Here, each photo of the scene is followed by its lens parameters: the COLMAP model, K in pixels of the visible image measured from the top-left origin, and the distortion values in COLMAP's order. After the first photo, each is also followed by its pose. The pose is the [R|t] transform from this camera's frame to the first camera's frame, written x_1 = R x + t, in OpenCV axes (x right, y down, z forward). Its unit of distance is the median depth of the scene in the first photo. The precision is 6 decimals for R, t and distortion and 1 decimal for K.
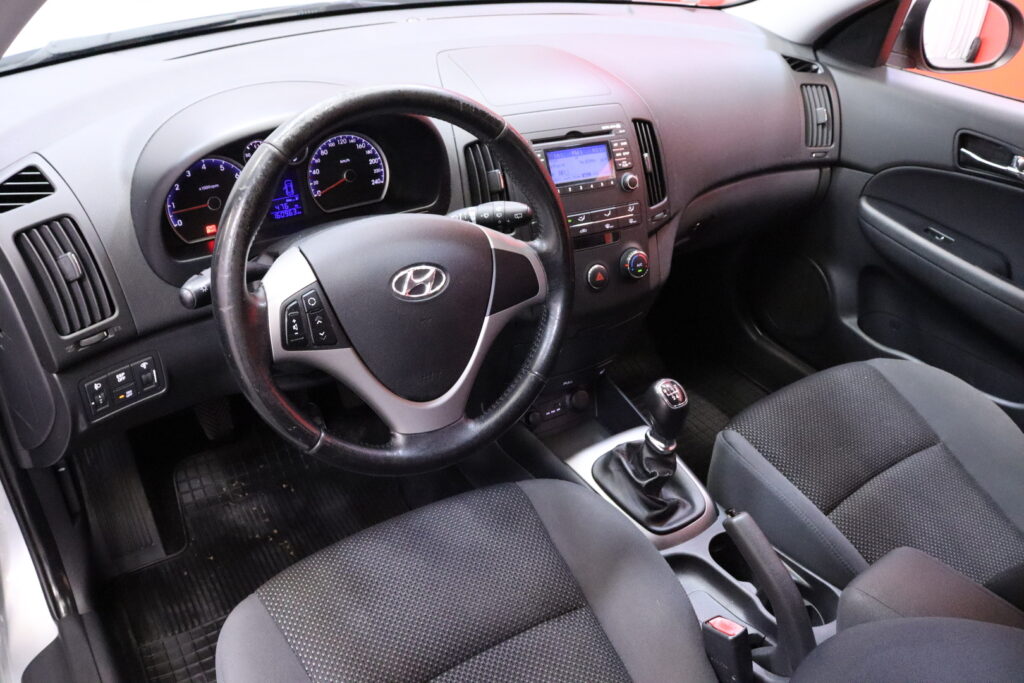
lens RADIAL K [[828.2, 0, 512.0], [0, 828.2, 341.5], [0, 0, 1]] dist [-0.185191, 0.155029]
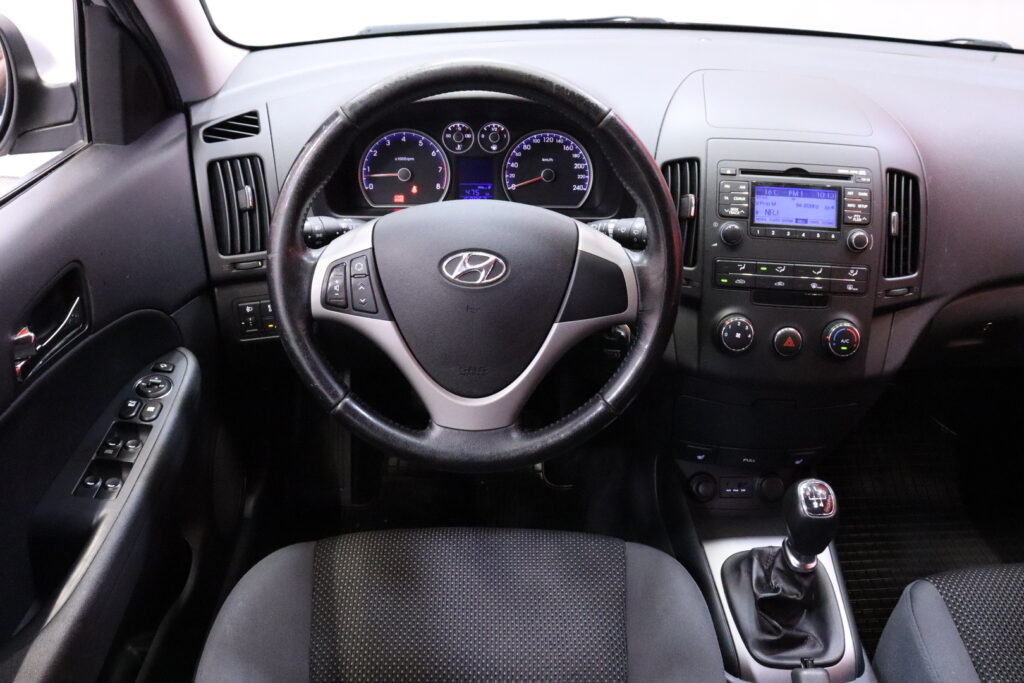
lens RADIAL K [[828.2, 0, 512.0], [0, 828.2, 341.5], [0, 0, 1]] dist [-0.185191, 0.155029]
pose [[0.830185, 0.241106, -0.502654, 0.295594], [-0.275070, 0.961400, 0.006845, -0.007517], [0.484901, 0.132582, 0.864461, 0.155322]]
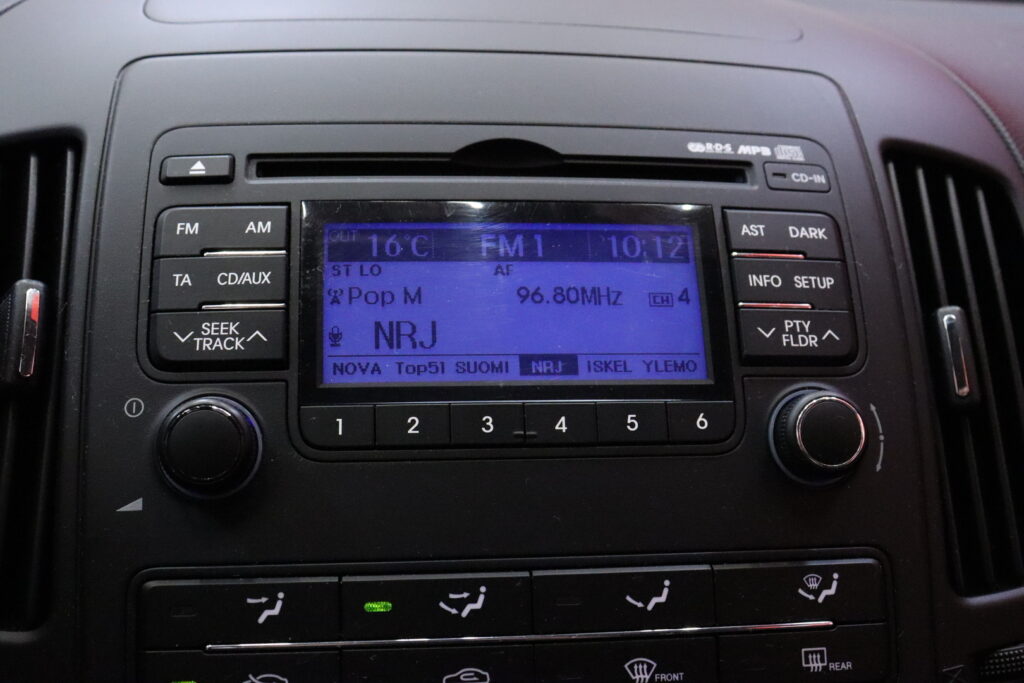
lens RADIAL K [[1202.7, 0, 512.0], [0, 1202.7, 341.5], [0, 0, 1]] dist [-0.023263, -0.012014]
pose [[0.928825, 0.046637, -0.367572, 0.183297], [-0.178278, 0.925915, -0.333014, -0.119536], [0.324810, 0.374842, 0.868327, 0.776413]]
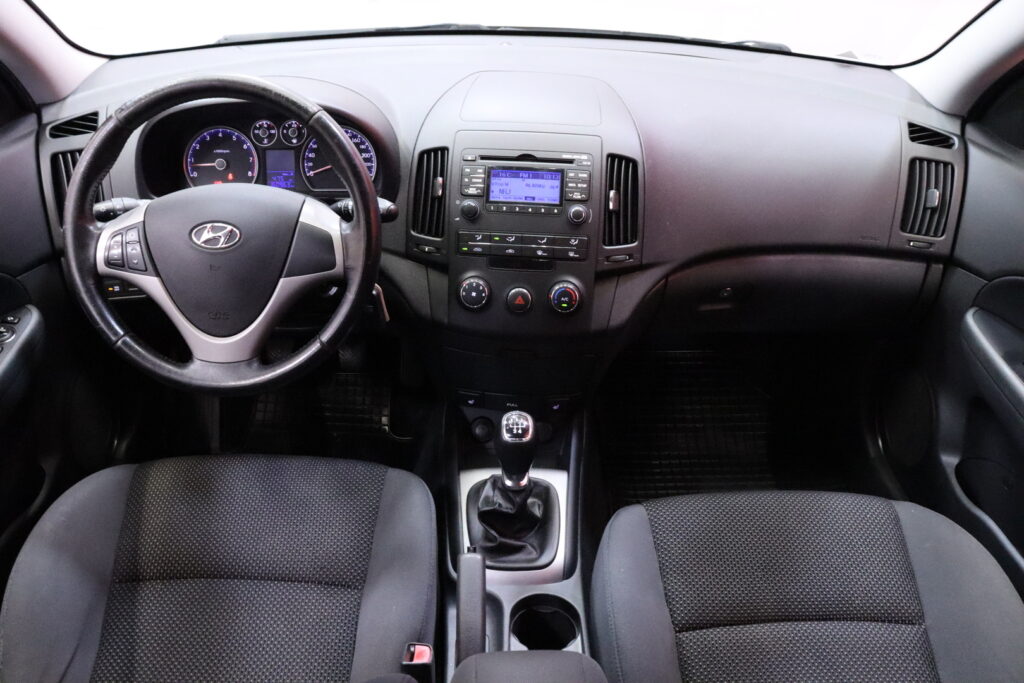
lens RADIAL K [[828.2, 0, 512.0], [0, 828.2, 341.5], [0, 0, 1]] dist [-0.185191, 0.155029]
pose [[0.832492, 0.249047, -0.494907, 0.624242], [-0.278743, 0.960259, 0.014343, -0.043718], [0.478811, 0.126011, 0.868827, 0.137572]]
